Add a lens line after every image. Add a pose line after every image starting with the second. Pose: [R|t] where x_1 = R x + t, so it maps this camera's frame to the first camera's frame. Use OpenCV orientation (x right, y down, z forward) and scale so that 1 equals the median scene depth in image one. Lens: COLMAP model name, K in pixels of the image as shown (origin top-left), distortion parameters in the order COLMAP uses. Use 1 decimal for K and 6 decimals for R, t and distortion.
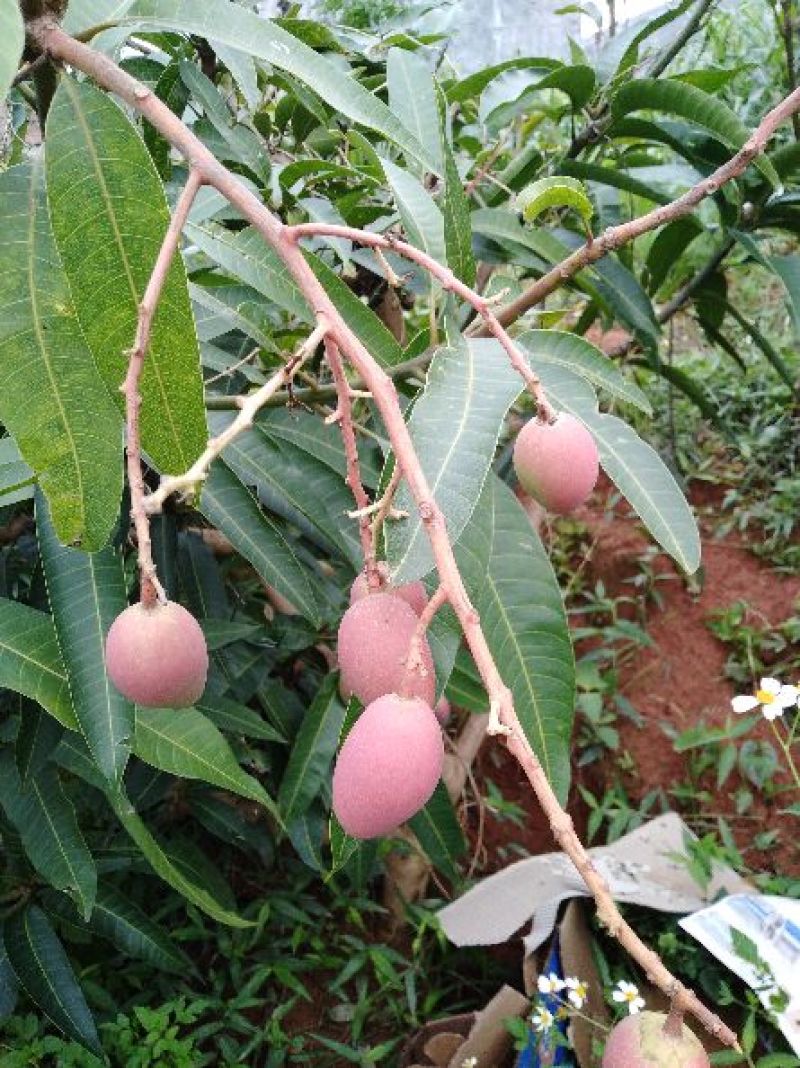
lens RADIAL K [[811.8, 0, 400.0], [0, 811.8, 534.0], [0, 0, 1]] dist [0.022111, 0.002191]
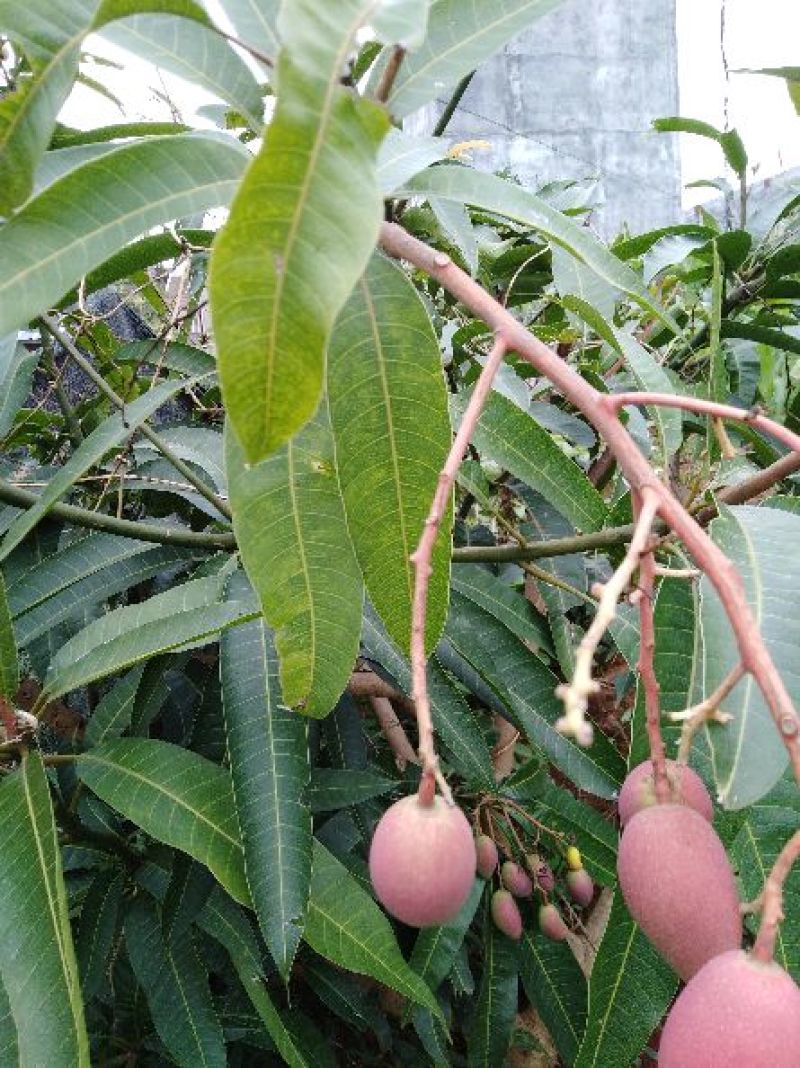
lens RADIAL K [[777.5, 0, 400.0], [0, 777.5, 534.0], [0, 0, 1]] dist [0.187866, -0.199004]
pose [[0.993570, 0.041905, -0.105179, -0.154558], [-0.058323, 0.985677, -0.158238, -0.037481], [0.097042, 0.163355, 0.981783, 0.069116]]
